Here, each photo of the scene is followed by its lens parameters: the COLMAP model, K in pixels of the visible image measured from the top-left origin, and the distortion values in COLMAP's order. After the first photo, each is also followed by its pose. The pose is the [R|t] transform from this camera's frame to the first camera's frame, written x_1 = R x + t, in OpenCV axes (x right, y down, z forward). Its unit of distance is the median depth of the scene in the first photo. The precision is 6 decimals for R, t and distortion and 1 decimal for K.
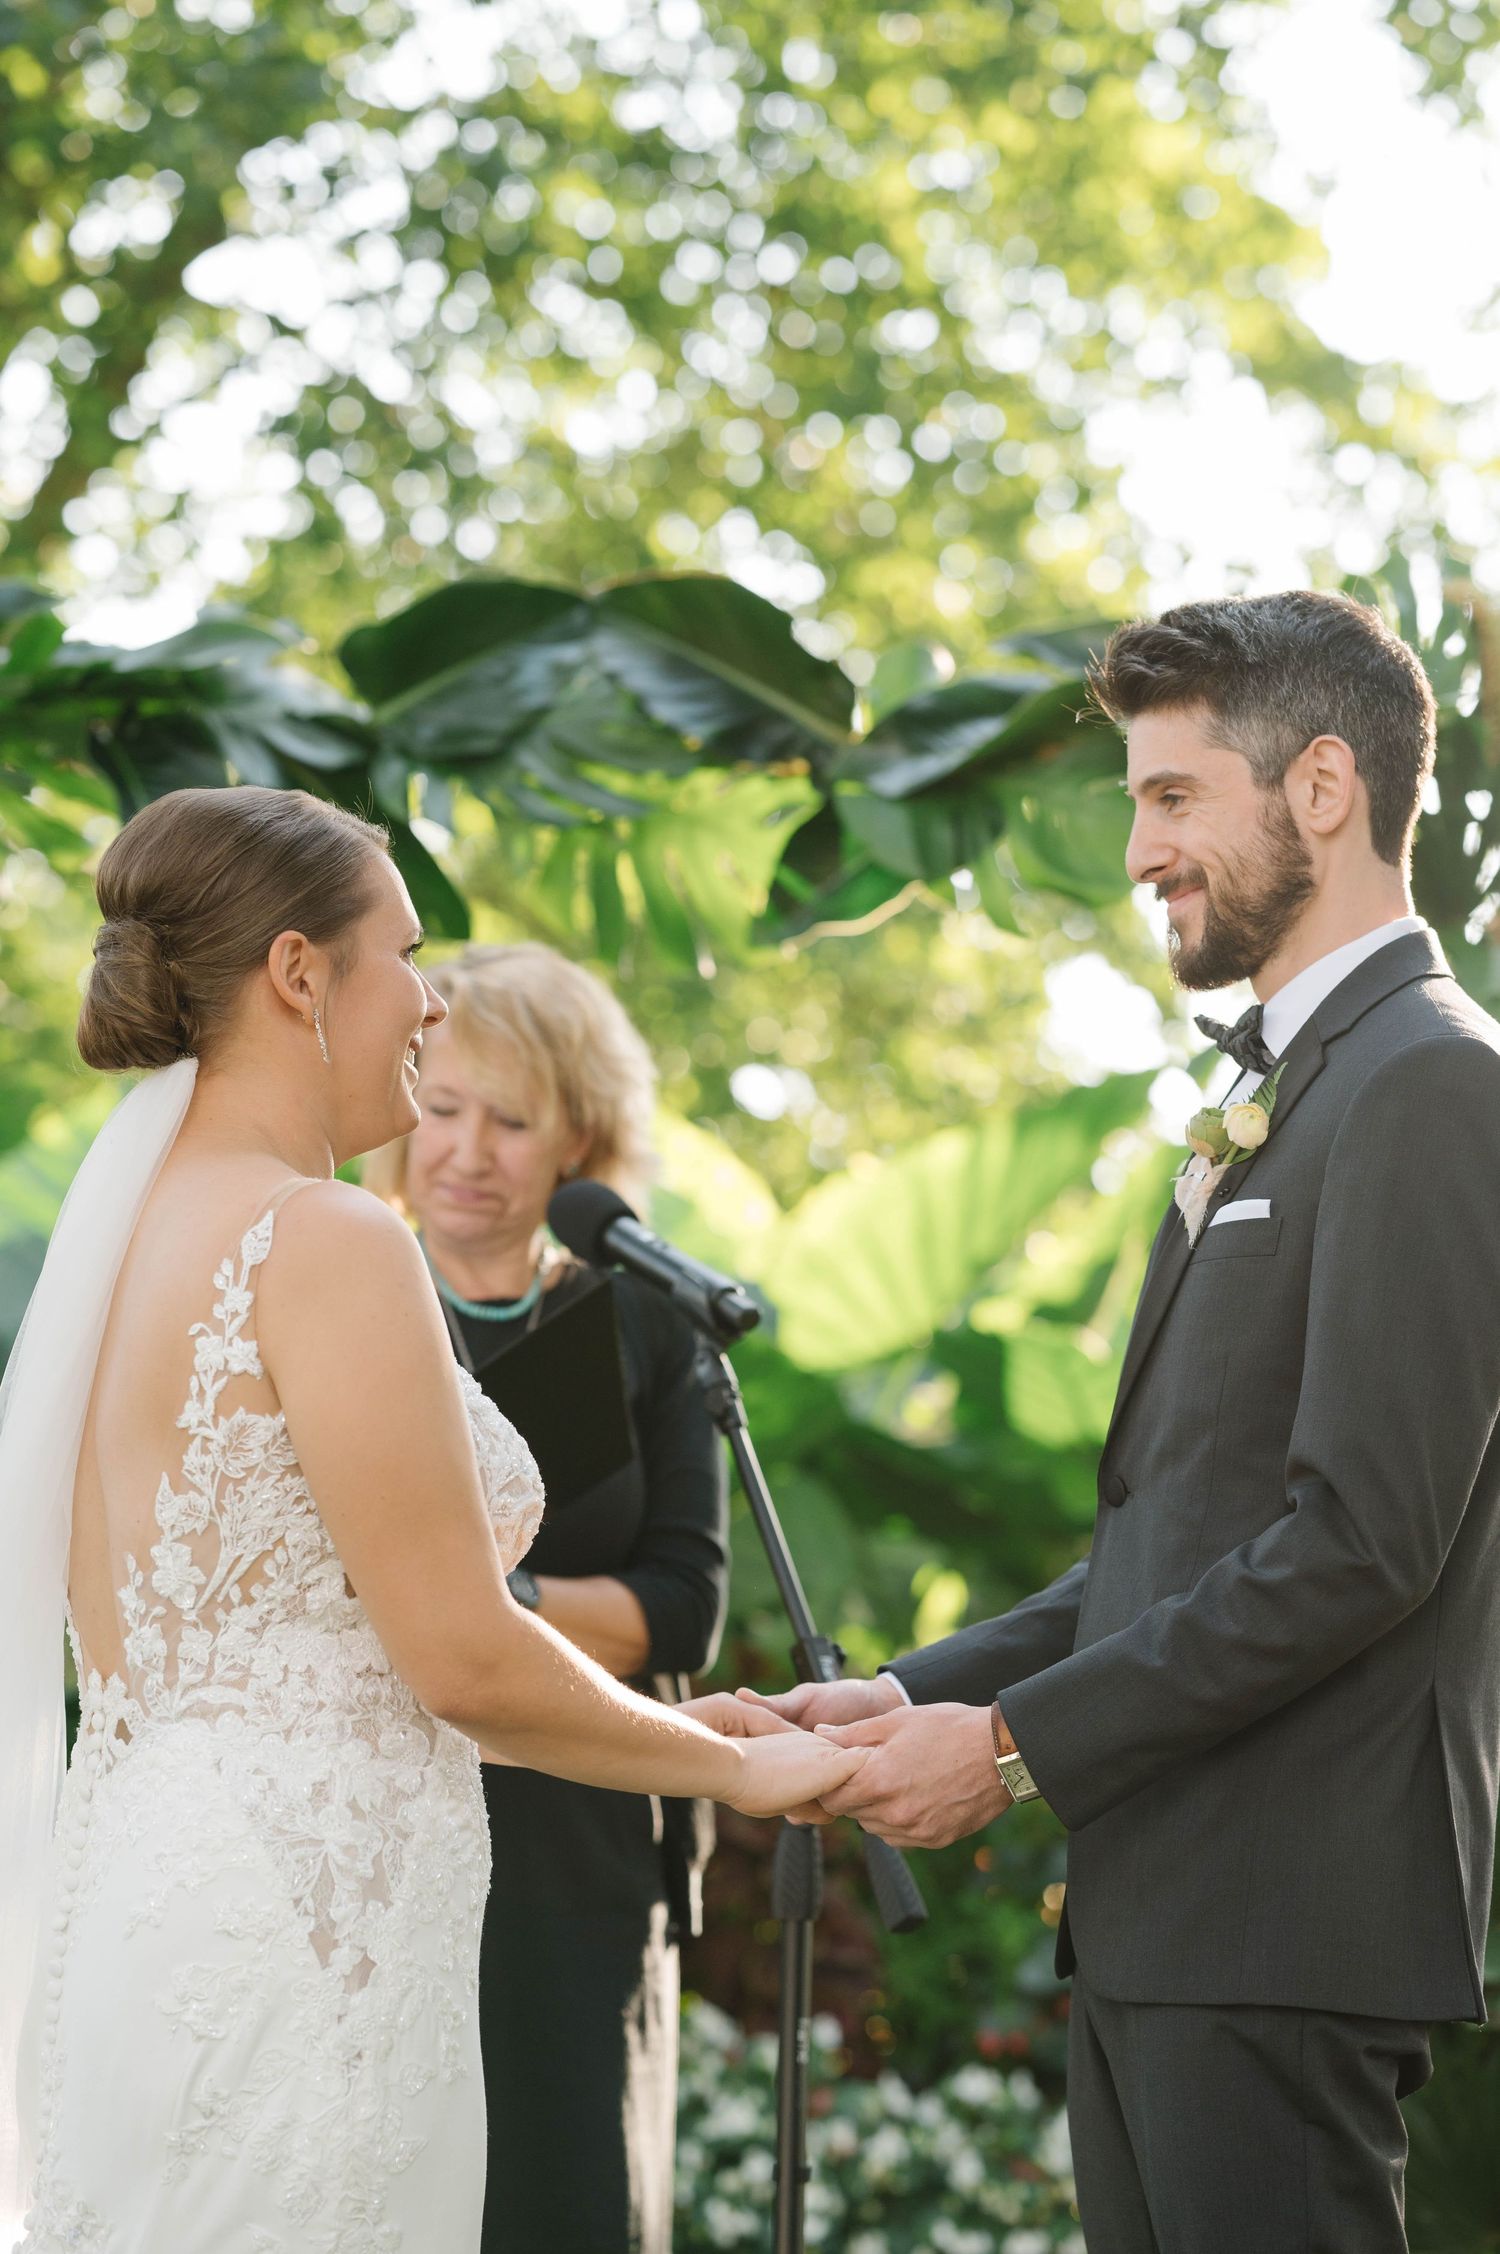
lens RADIAL K [[5025.1, 0, 748.8], [0, 5025.1, 1129.9], [0, 0, 1]] dist [-0.274909, 0.000000]
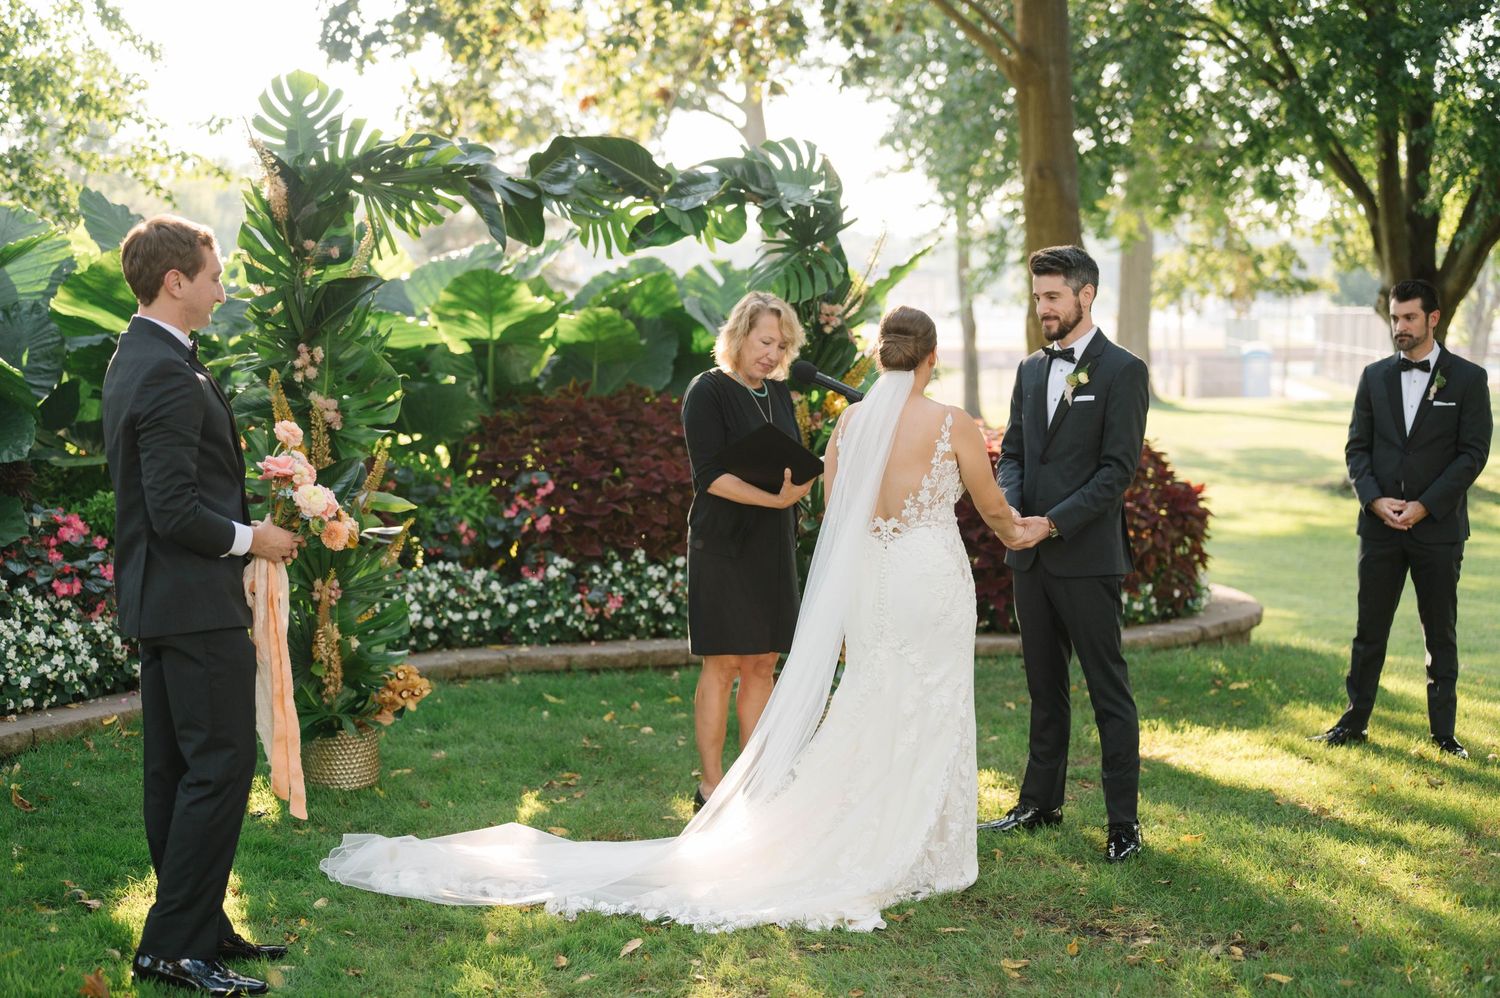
lens RADIAL K [[2162.4, 0, 751.0], [0, 2162.4, 509.1], [0, 0, 1]] dist [0.006780, 0.000000]
pose [[0.796223, -0.079004, 0.599822, -0.822223], [-0.052393, 0.978708, 0.198457, -0.160722], [-0.602730, -0.189442, 0.775131, -0.205554]]
